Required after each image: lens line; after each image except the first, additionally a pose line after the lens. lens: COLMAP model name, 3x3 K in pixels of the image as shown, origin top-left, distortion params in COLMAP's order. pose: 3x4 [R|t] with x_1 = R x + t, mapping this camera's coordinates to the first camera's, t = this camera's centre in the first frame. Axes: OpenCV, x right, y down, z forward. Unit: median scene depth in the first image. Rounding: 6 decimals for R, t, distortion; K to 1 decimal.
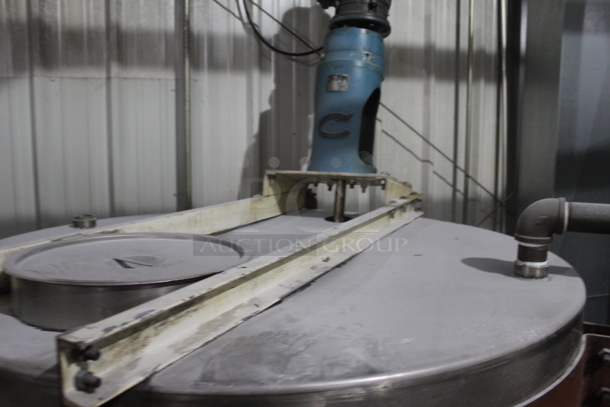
lens RADIAL K [[501.8, 0, 305.4], [0, 501.8, 190.4], [0, 0, 1]] dist [-0.183134, 0.177246]
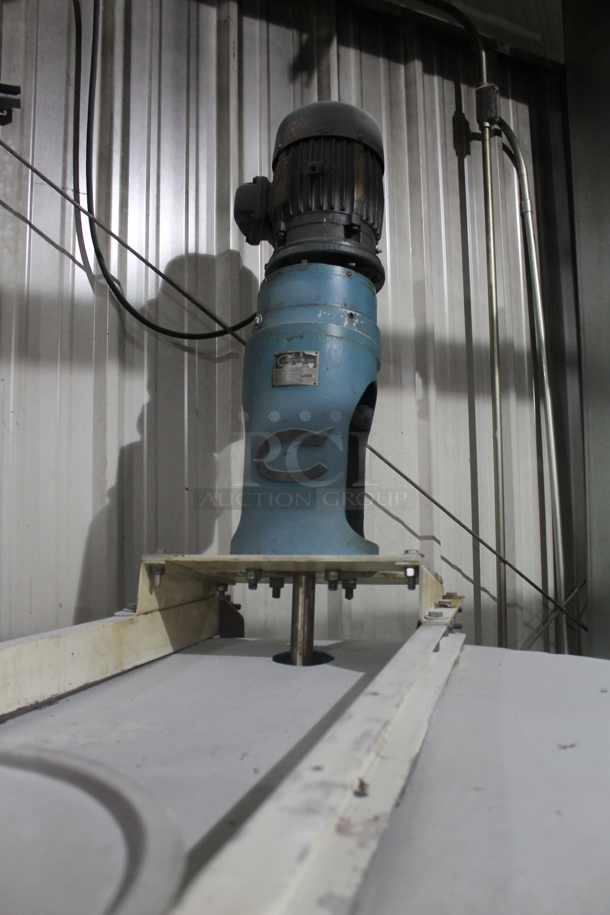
lens RADIAL K [[752.7, 0, 305.0], [0, 752.7, 457.5], [0, 0, 1]] dist [-0.183134, 0.177246]
pose [[0.983531, -0.002641, 0.180721, -0.044422], [0.036745, 0.981932, -0.185631, 0.002527], [-0.176965, 0.189215, 0.965858, 0.245823]]
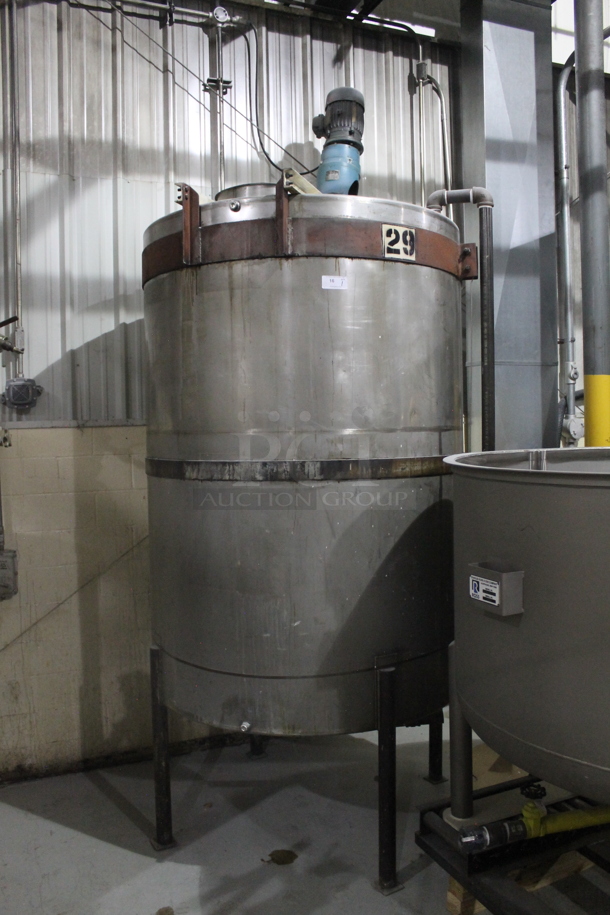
lens RADIAL K [[752.7, 0, 305.0], [0, 752.7, 457.5], [0, 0, 1]] dist [-0.183134, 0.177246]
pose [[0.994883, -0.025665, 0.097719, -0.220522], [0.031686, 0.997661, -0.060572, 0.661154], [-0.095936, 0.063358, 0.993369, -1.029828]]
